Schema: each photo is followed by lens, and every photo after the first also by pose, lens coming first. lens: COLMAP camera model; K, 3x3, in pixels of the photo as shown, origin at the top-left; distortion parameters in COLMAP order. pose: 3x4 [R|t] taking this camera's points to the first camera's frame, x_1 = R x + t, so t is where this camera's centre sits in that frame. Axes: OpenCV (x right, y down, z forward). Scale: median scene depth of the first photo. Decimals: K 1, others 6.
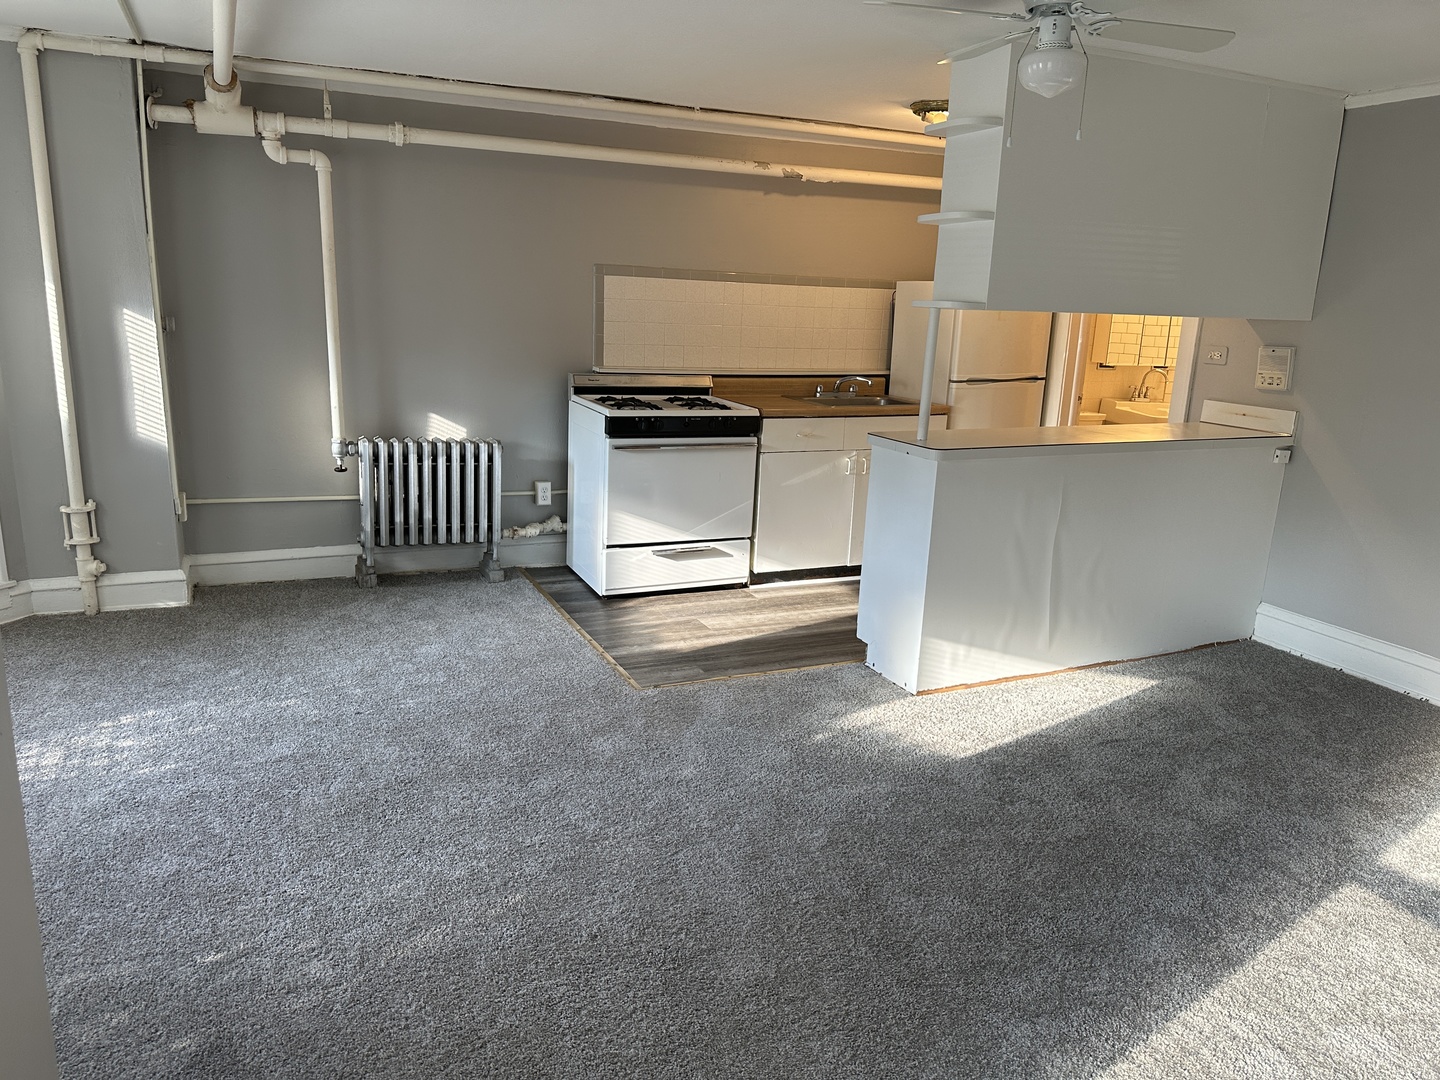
lens RADIAL K [[1004.4, 0, 716.6], [0, 1004.4, 539.4], [0, 0, 1]] dist [0.111888, -0.159574]
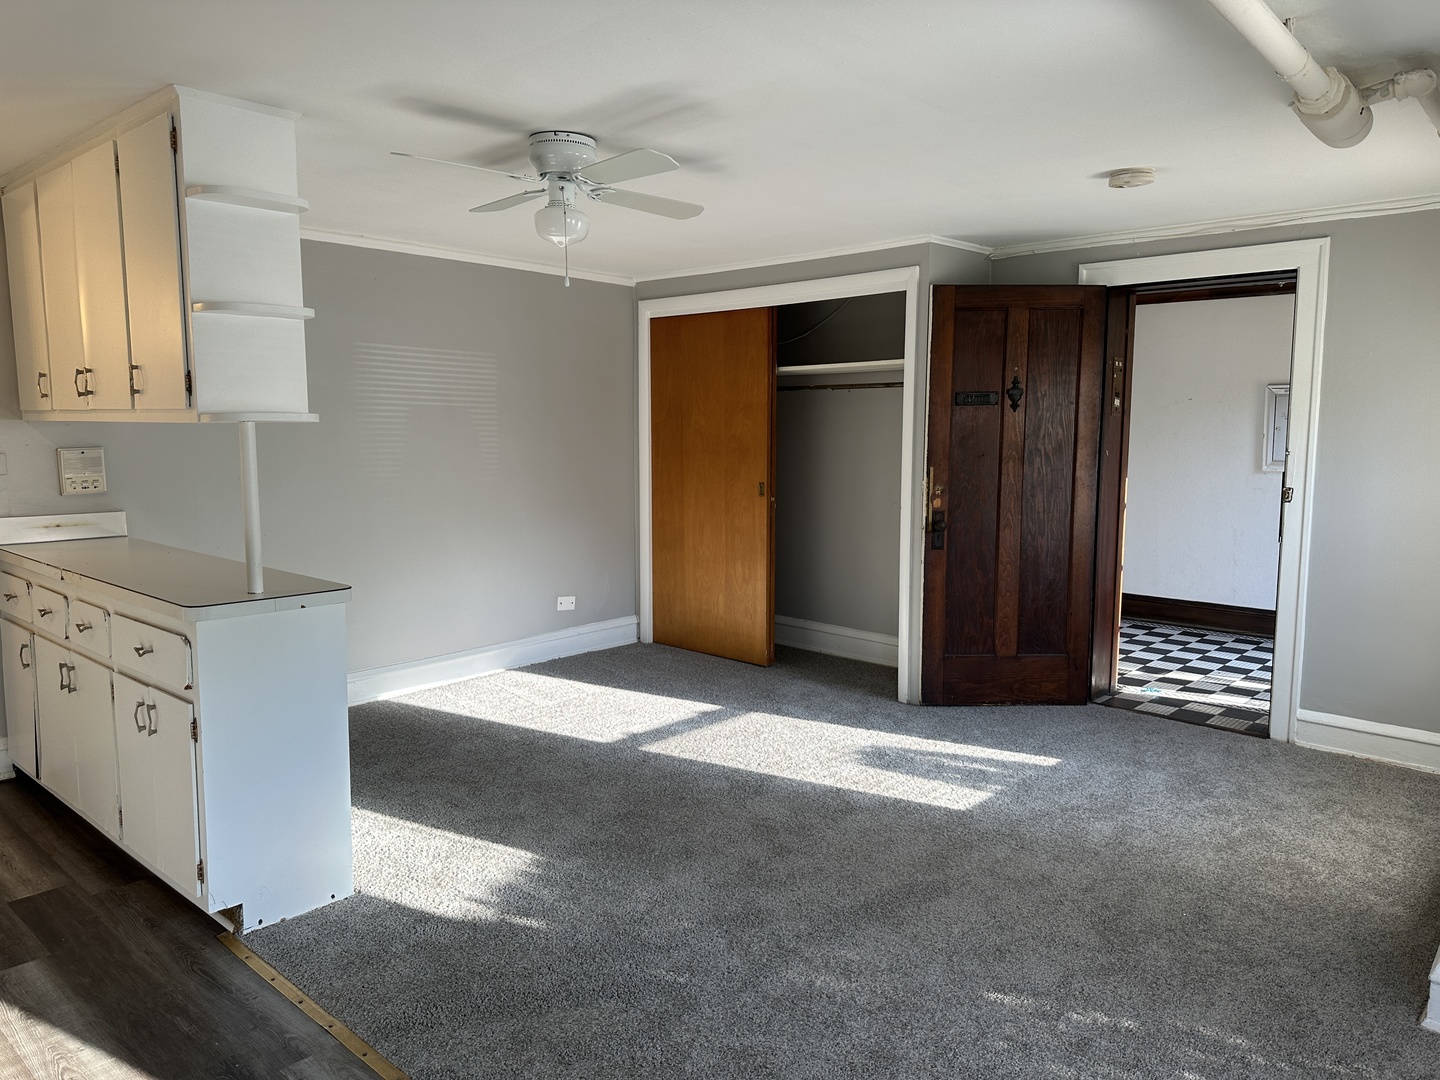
lens RADIAL K [[999.5, 0, 723.8], [0, 999.5, 535.7], [0, 0, 1]] dist [0.119349, -0.195026]
pose [[-0.398281, -0.145766, 0.905607, -0.520808], [0.192011, 0.952170, 0.237707, -0.215439], [-0.896941, 0.268561, -0.351243, 0.806891]]
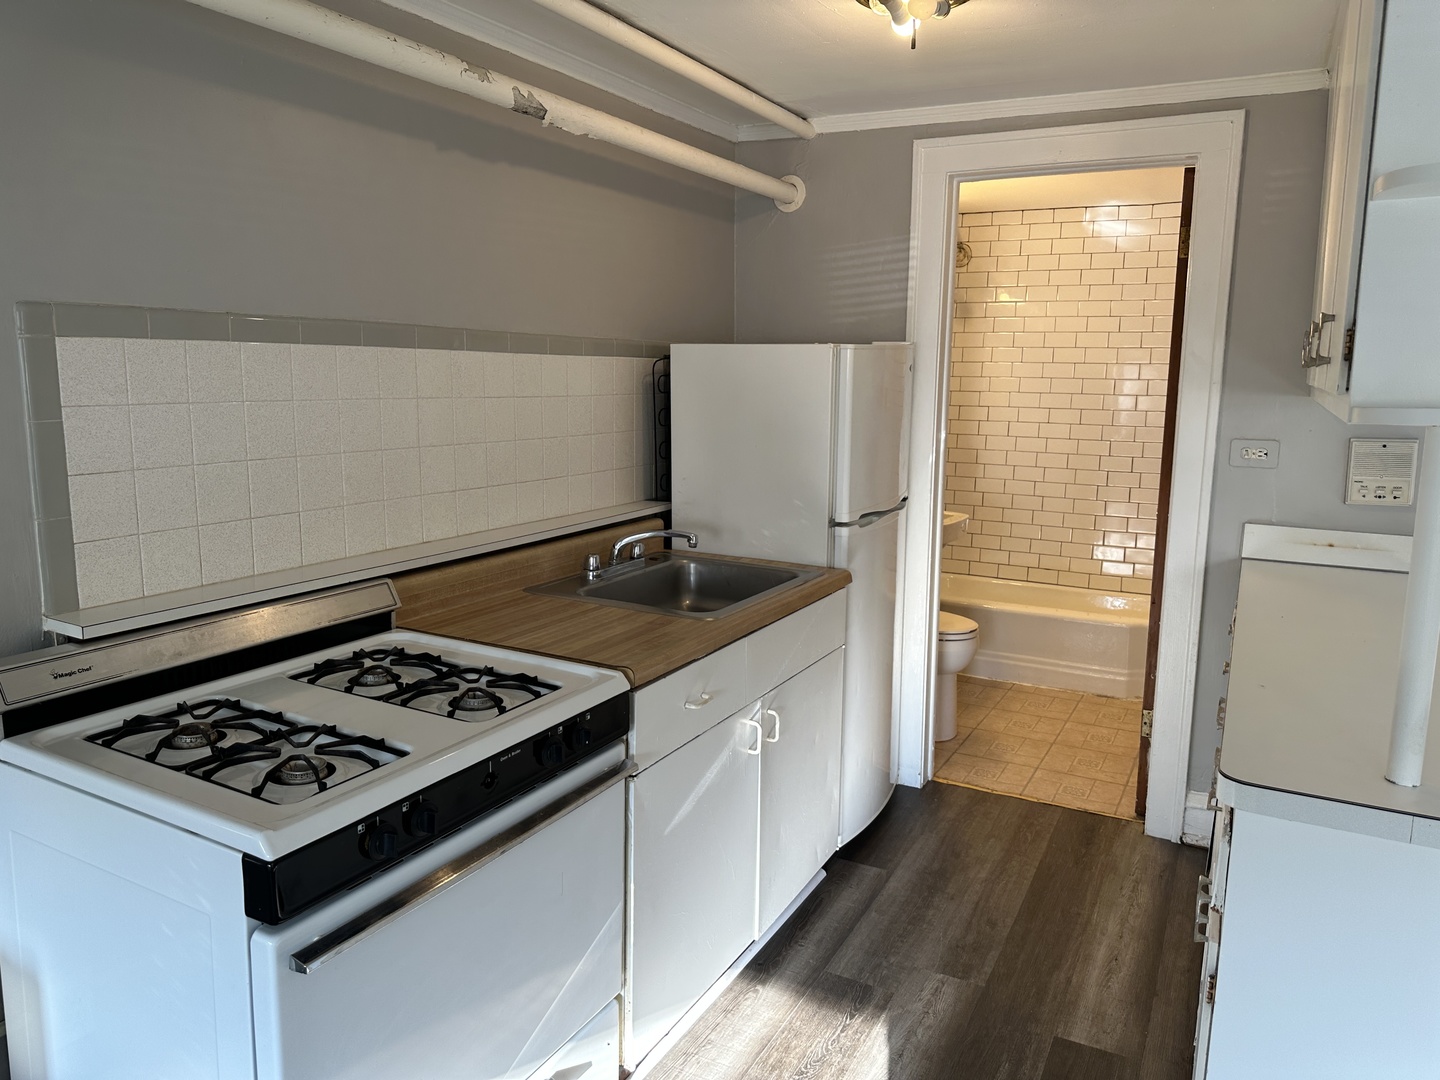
lens RADIAL K [[999.5, 0, 723.8], [0, 999.5, 535.7], [0, 0, 1]] dist [0.119349, -0.195026]
pose [[0.794170, -0.127659, 0.594136, -0.162844], [0.160179, 0.987086, -0.002018, -0.190054], [-0.586205, 0.096771, 0.804362, 0.723594]]
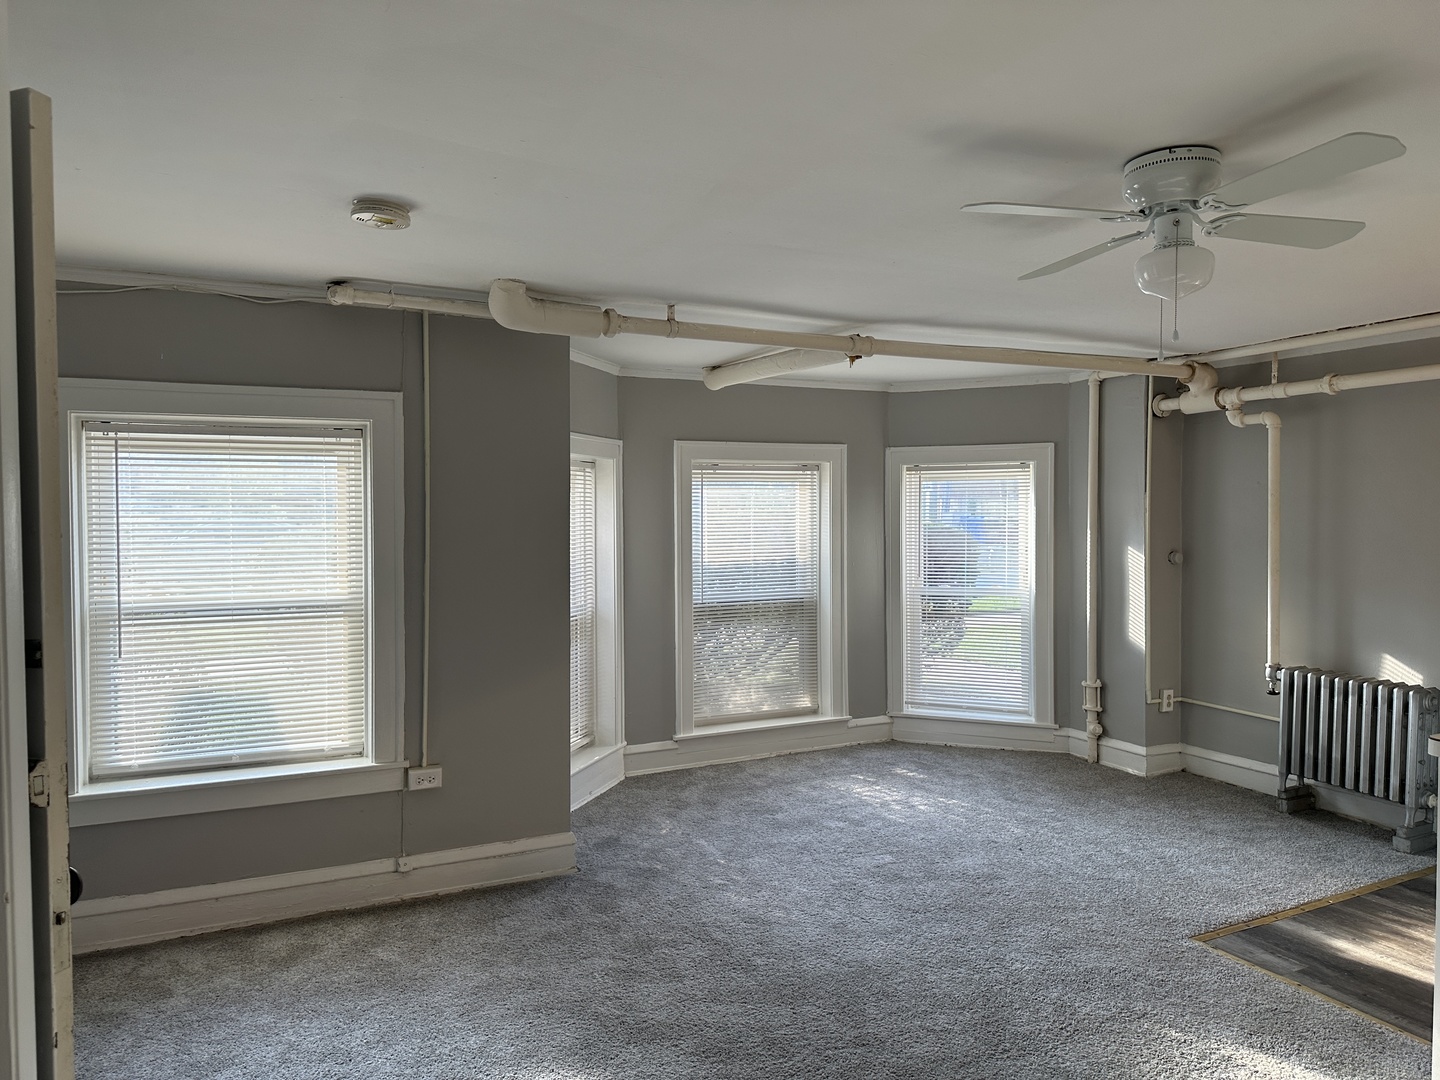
lens RADIAL K [[1004.4, 0, 716.6], [0, 1004.4, 539.4], [0, 0, 1]] dist [0.111888, -0.159574]
pose [[0.018634, -0.010039, -0.999776, 0.717996], [-0.226579, 0.973892, -0.014002, -0.081153], [0.973815, 0.226789, 0.015873, 0.397595]]
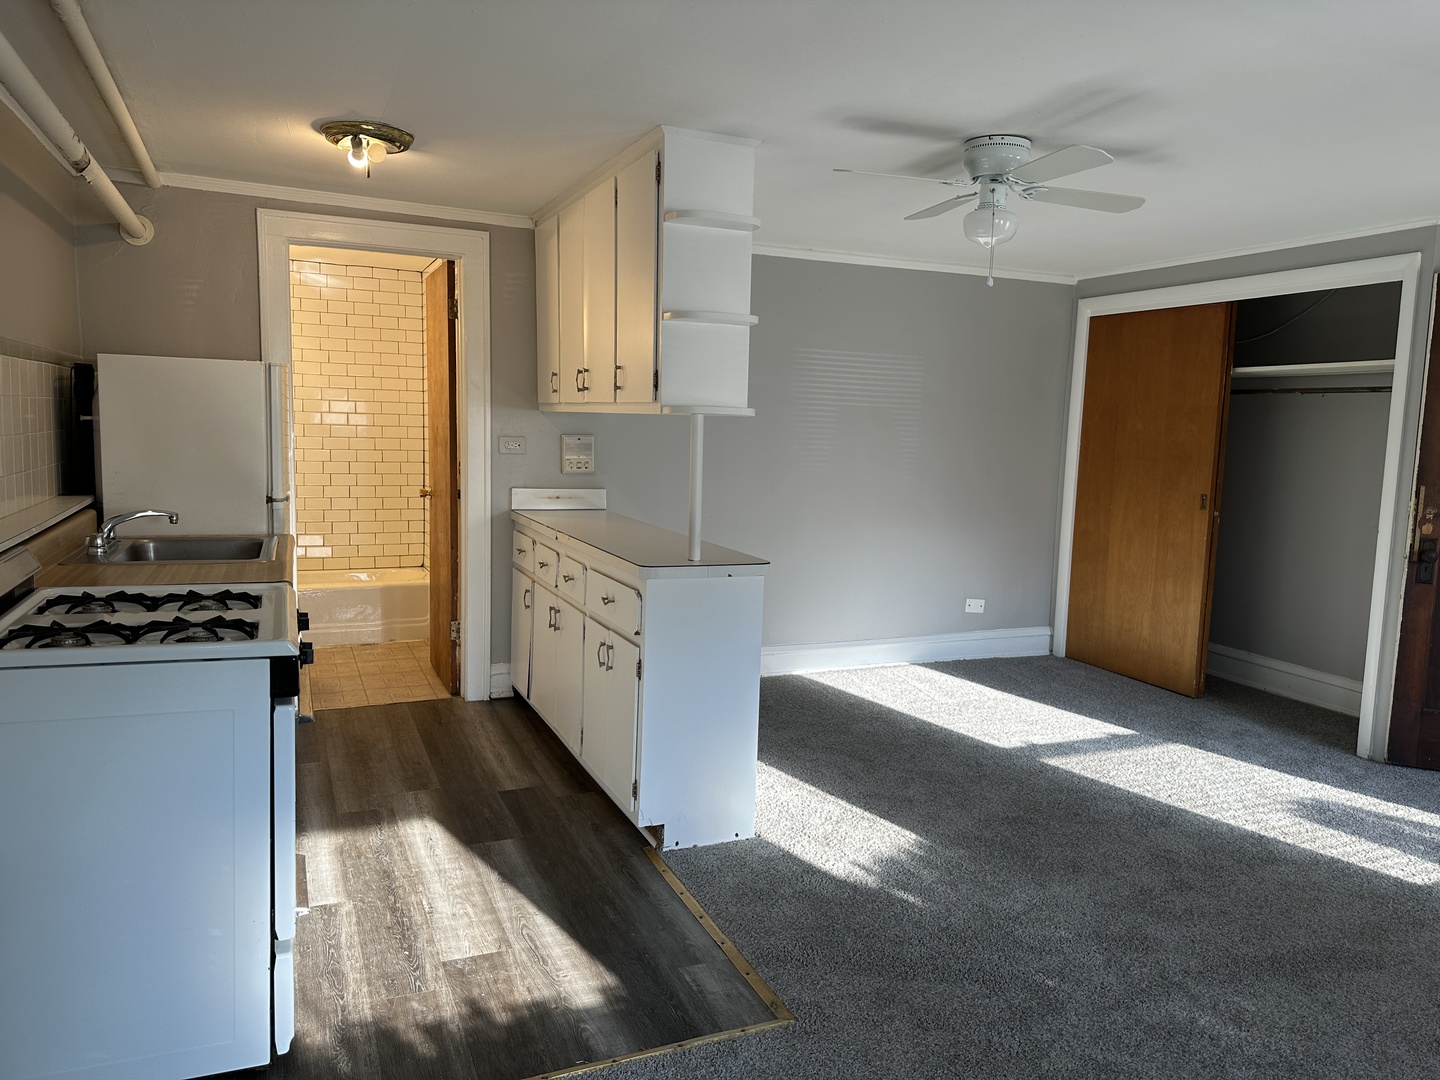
lens RADIAL K [[999.0, 0, 722.0], [0, 999.0, 538.8], [0, 0, 1]] dist [0.067863, -0.090728]
pose [[0.018180, -0.156218, 0.987555, -0.550259], [0.202259, 0.967872, 0.149381, -0.206478], [-0.979163, 0.197026, 0.049192, 0.797168]]
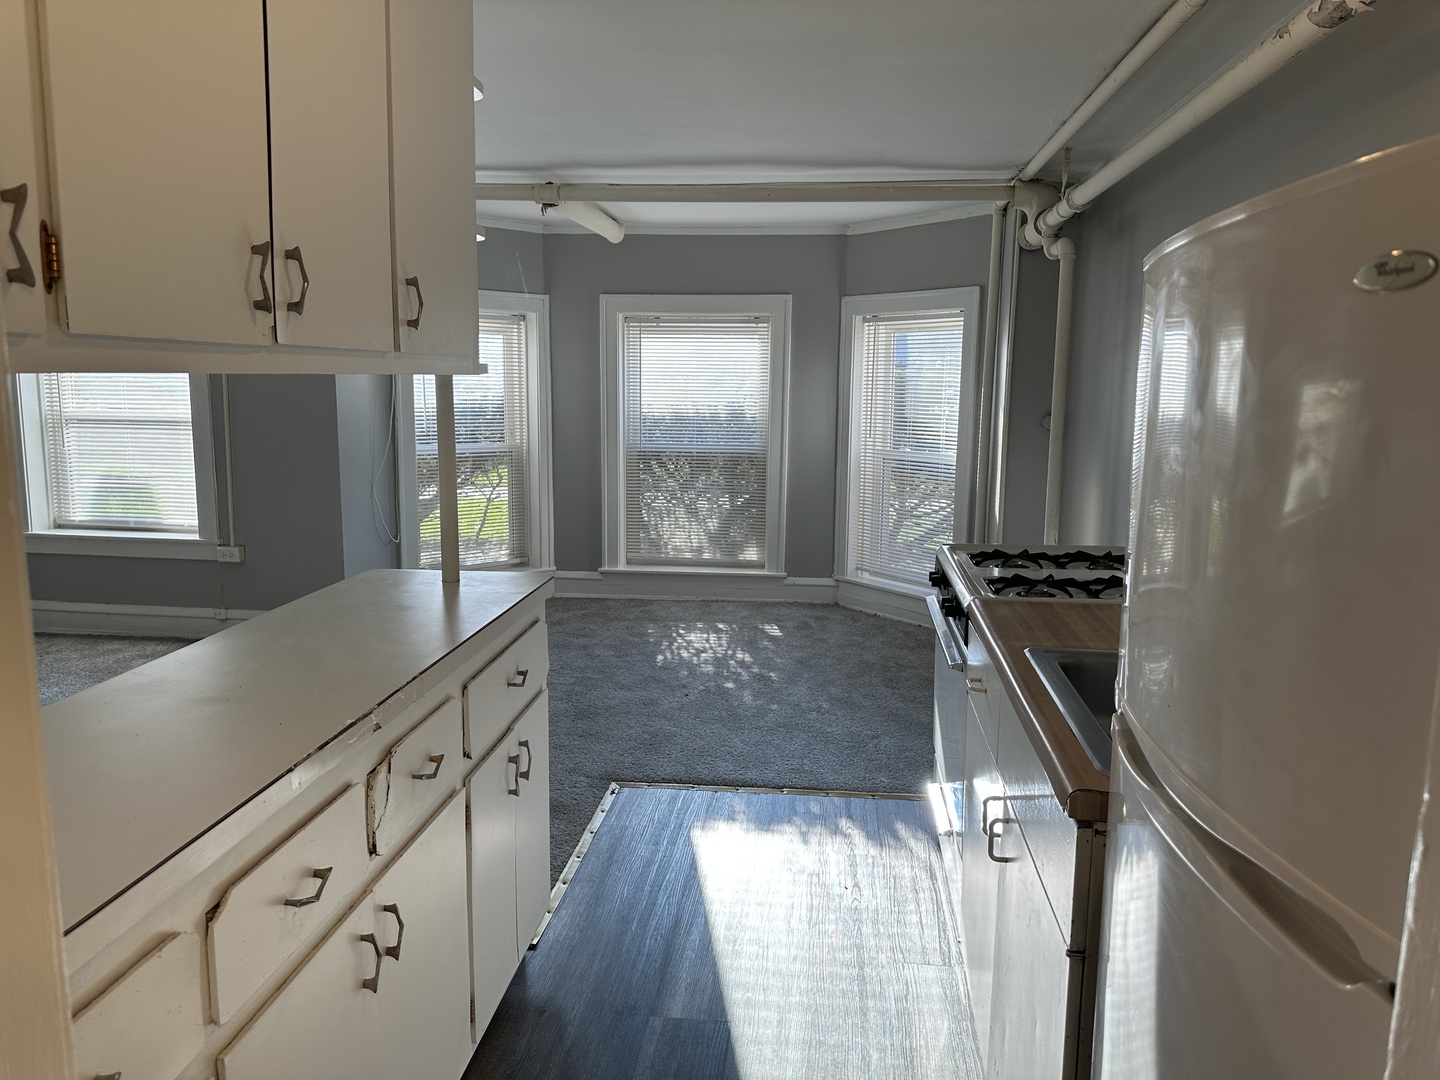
lens RADIAL K [[1004.4, 0, 716.6], [0, 1004.4, 539.4], [0, 0, 1]] dist [0.111888, -0.159574]
pose [[-0.513030, 0.094669, -0.853134, 0.557392], [-0.229717, 0.942504, 0.242726, -0.266615], [0.827061, 0.320506, -0.461785, 1.208989]]
